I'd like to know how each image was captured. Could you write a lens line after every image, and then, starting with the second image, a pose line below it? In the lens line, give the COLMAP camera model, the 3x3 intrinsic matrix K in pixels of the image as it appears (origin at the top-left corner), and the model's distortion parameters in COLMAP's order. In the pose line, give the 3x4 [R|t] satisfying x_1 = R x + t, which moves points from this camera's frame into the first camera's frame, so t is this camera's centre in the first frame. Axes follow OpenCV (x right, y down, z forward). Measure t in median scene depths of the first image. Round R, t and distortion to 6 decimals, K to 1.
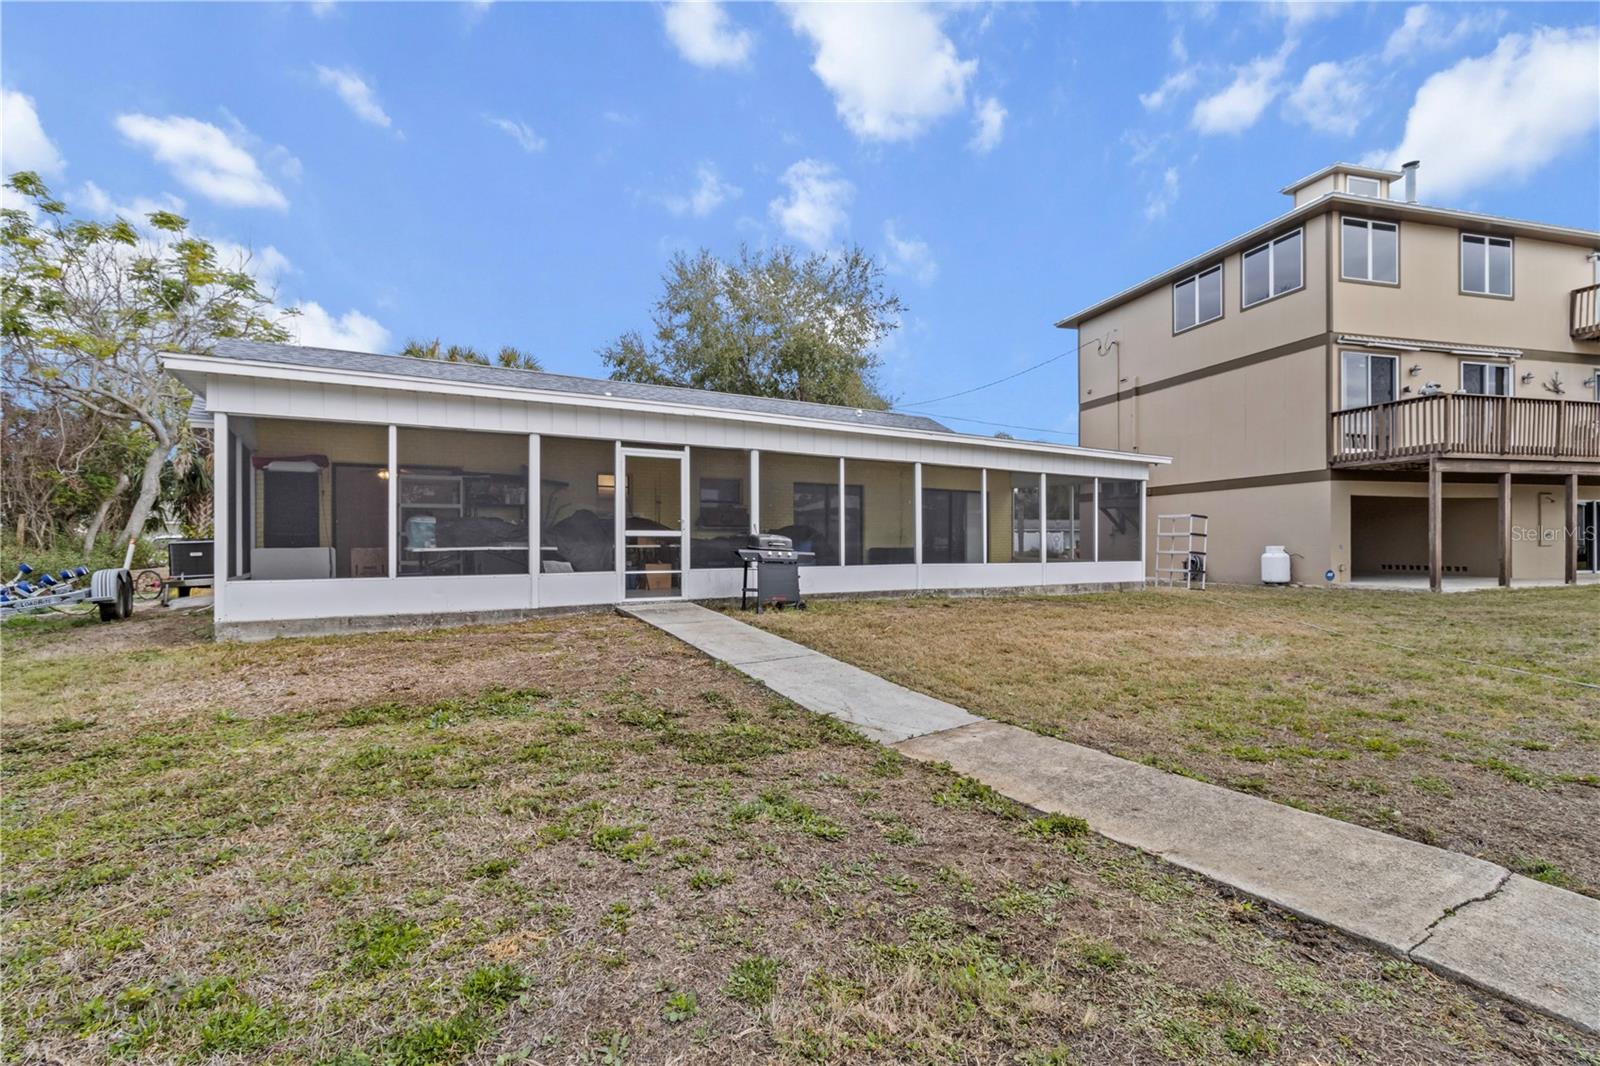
lens RADIAL K [[751.2, 0, 791.6], [0, 751.2, 538.4], [0, 0, 1]] dist [0.003562, 0.000432]
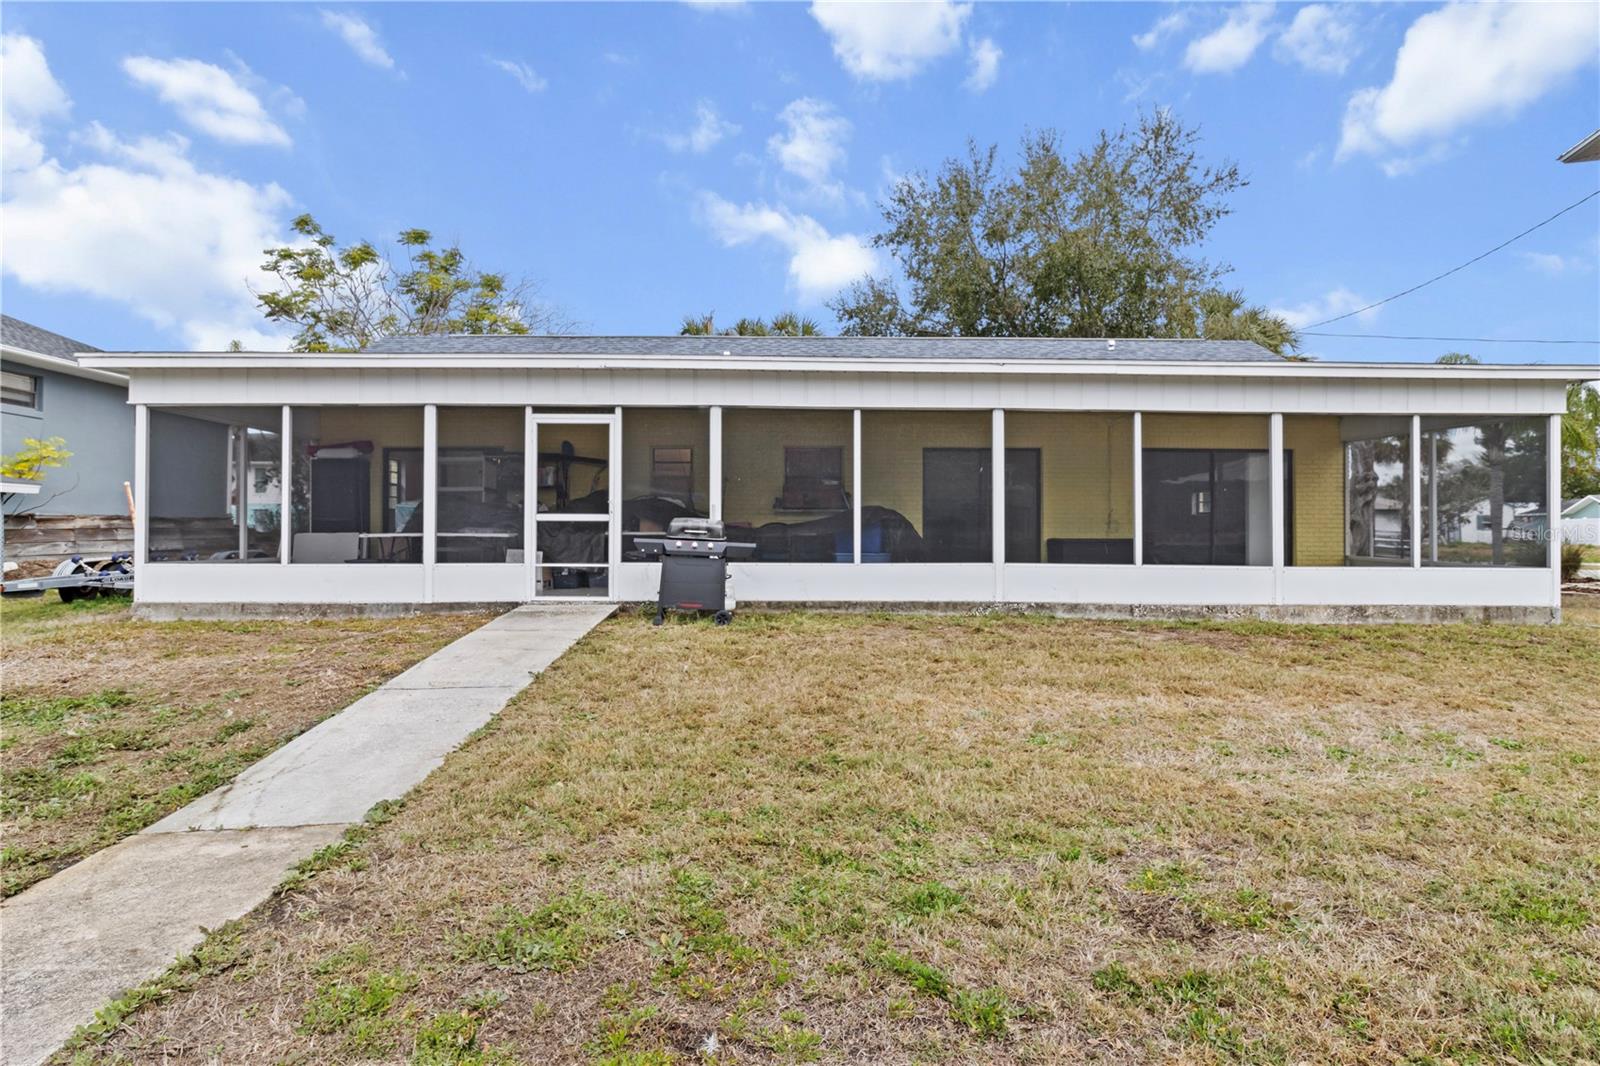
lens RADIAL K [[869.6, 0, 799.3], [0, 869.6, 515.4], [0, 0, 1]] dist [0.002896, 0.000822]
pose [[0.859444, -0.003593, -0.511218, 0.478332], [-0.001541, 0.999953, -0.009620, -0.000648], [0.511228, 0.009055, 0.859397, 0.295917]]
